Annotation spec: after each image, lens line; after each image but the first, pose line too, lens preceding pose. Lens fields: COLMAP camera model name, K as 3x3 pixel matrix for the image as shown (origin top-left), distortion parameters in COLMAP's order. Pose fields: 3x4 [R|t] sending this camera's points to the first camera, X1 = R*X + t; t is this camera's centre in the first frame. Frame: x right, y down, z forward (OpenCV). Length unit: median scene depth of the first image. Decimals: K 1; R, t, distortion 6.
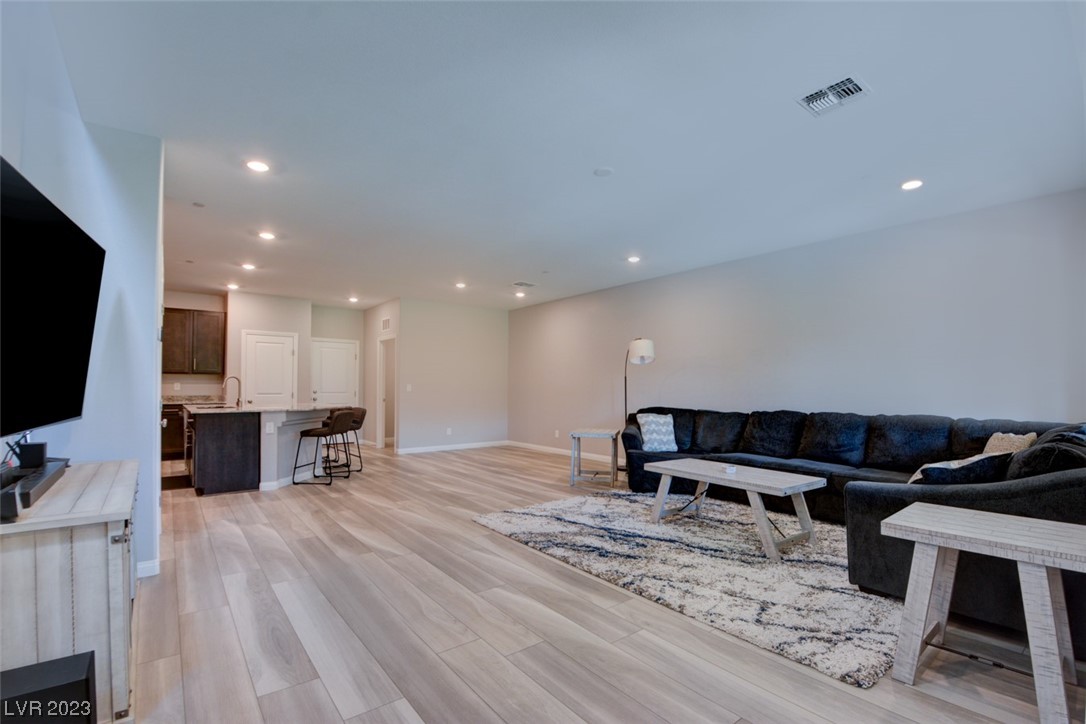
lens RADIAL K [[485.0, 0, 548.9], [0, 485.0, 381.3], [0, 0, 1]] dist [0.000148, -0.018556]
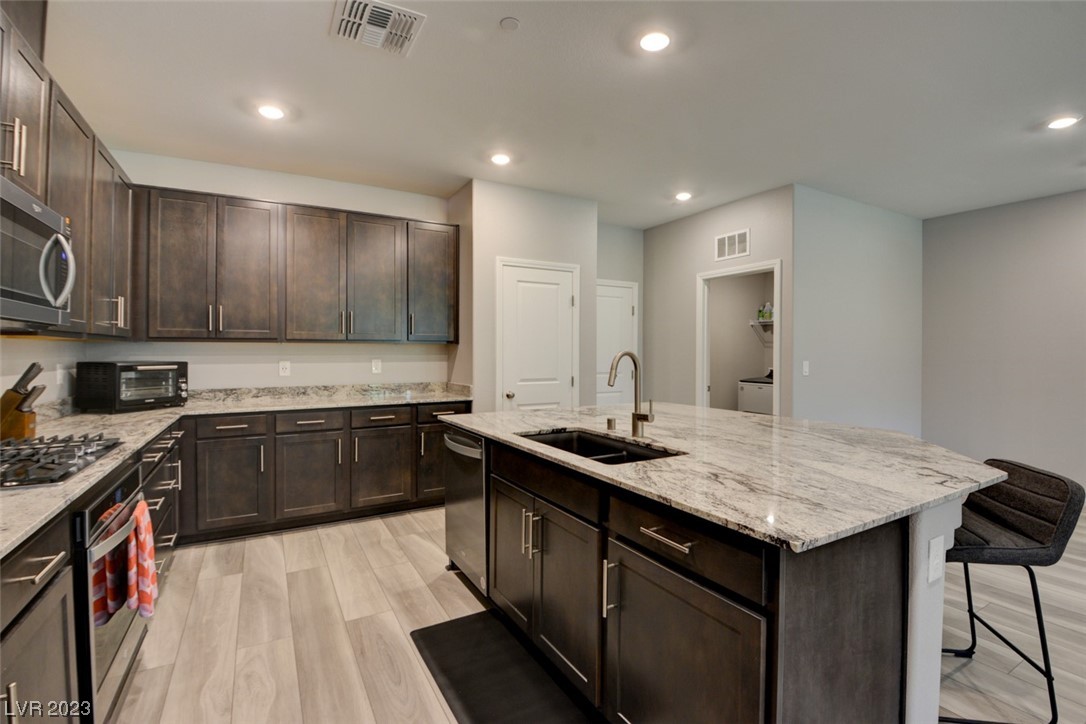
lens RADIAL K [[491.6, 0, 548.0], [0, 491.6, 352.0], [0, 0, 1]] dist [0.002577, -0.019302]
pose [[0.989747, -0.003444, -0.142788, -1.100312], [0.005186, 0.999917, 0.011832, -0.024108], [0.142736, -0.012451, 0.989683, 1.069212]]
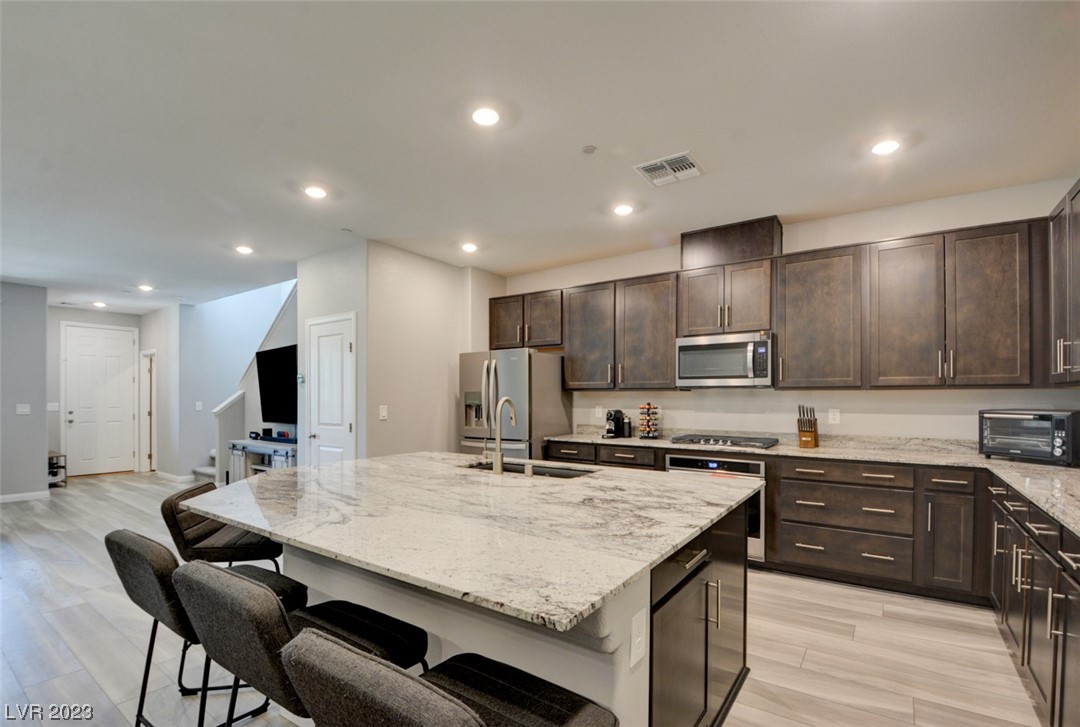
lens RADIAL K [[487.5, 0, 559.0], [0, 487.5, 393.7], [0, 0, 1]] dist [0.000923, -0.033167]
pose [[-0.951372, -0.014106, -0.307721, -0.953563], [-0.006765, 0.999667, -0.024911, -0.003186], [0.307970, -0.021618, -0.951150, 2.332603]]
